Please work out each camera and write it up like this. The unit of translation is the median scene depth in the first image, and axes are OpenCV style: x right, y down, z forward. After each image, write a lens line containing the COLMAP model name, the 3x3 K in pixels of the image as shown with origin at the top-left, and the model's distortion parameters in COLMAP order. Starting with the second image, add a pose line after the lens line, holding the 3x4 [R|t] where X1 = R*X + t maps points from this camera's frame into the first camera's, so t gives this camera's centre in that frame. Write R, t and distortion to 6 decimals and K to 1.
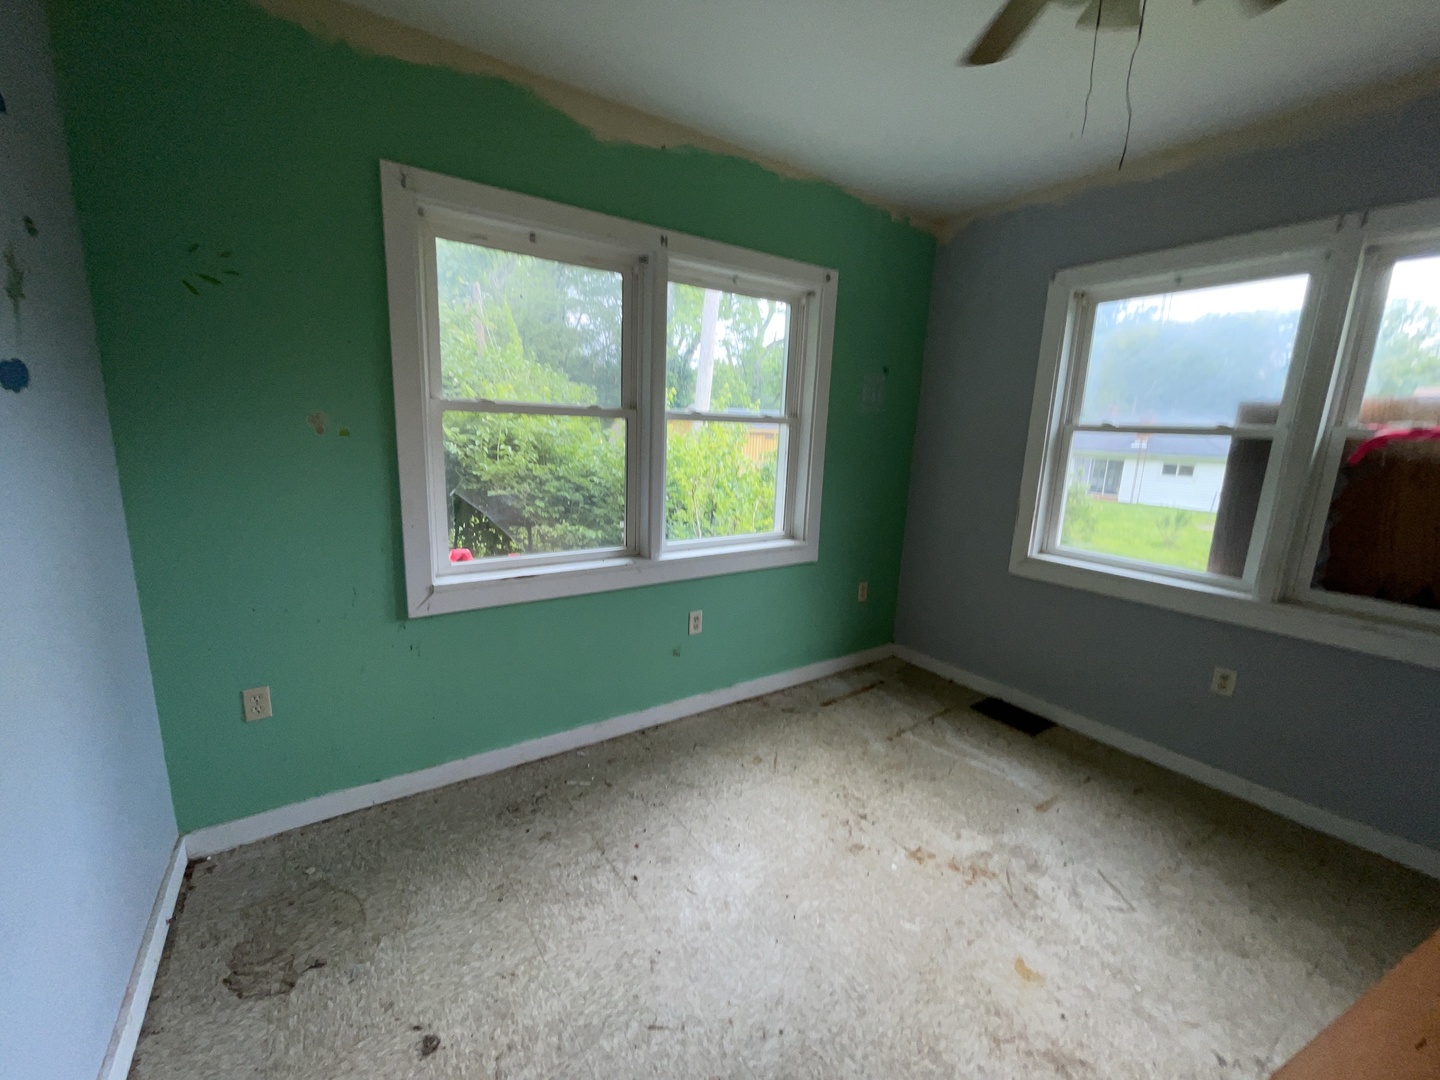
lens RADIAL K [[581.6, 0, 723.6], [0, 581.6, 537.9], [0, 0, 1]] dist [-0.002283, -0.000851]
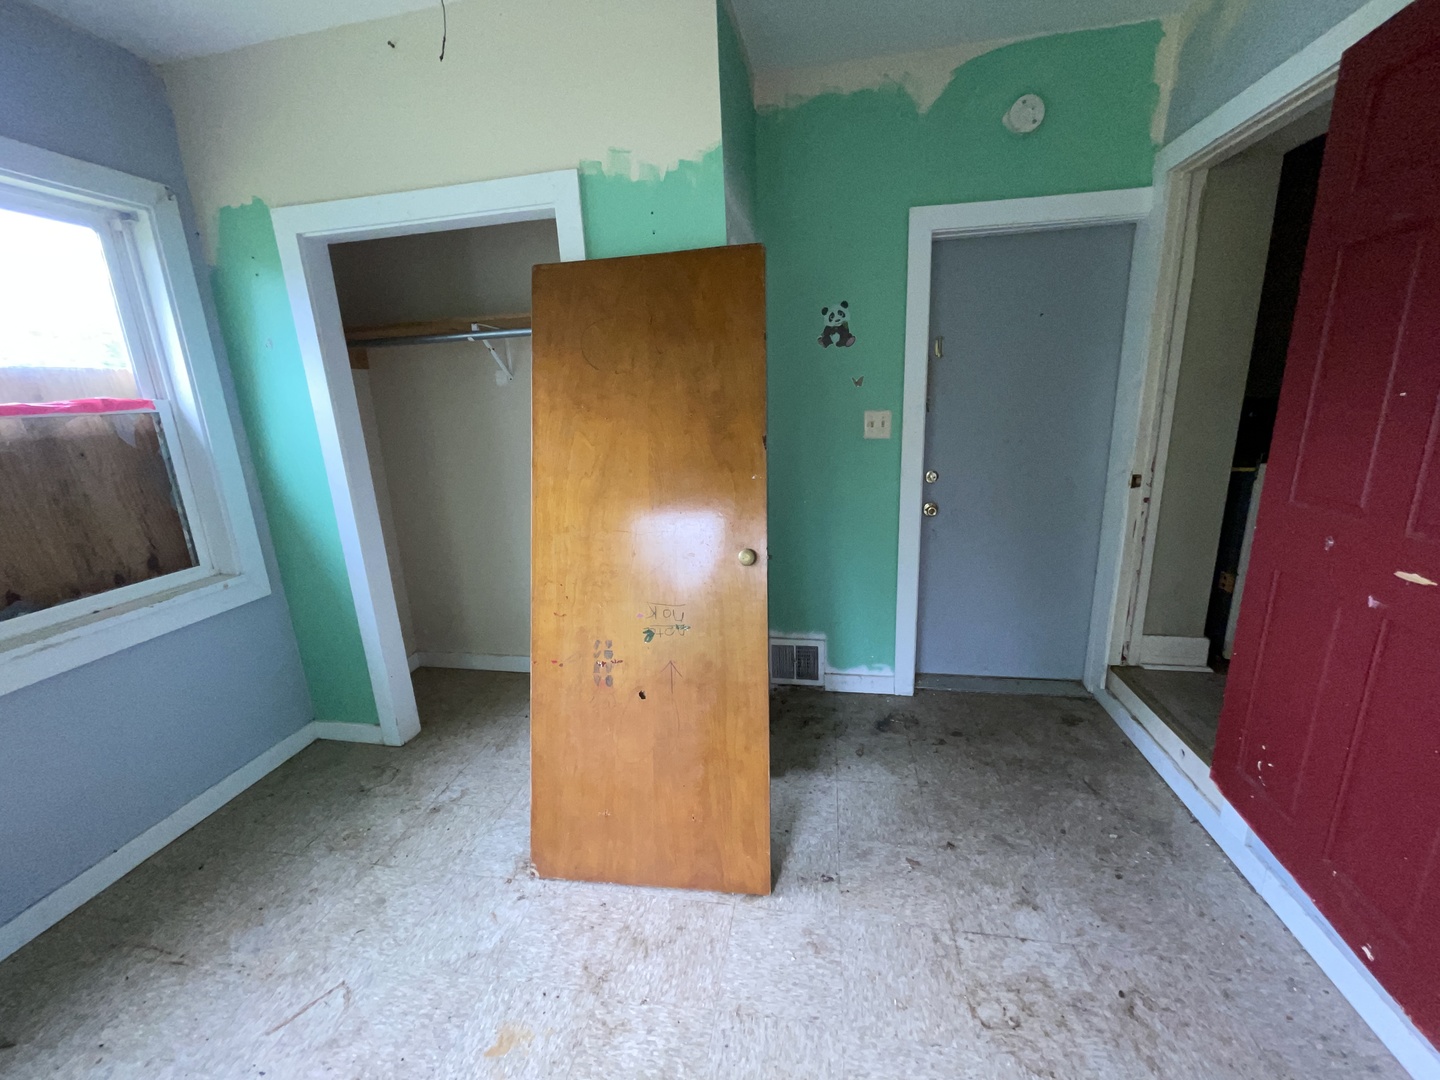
lens RADIAL K [[581.6, 0, 728.5], [0, 581.6, 543.8], [0, 0, 1]] dist [-0.002283, -0.000851]
pose [[-0.717265, -0.177323, 0.673860, -0.173290], [0.143111, 0.908972, 0.391522, -0.221810], [-0.681945, 0.377262, -0.626597, 1.074853]]
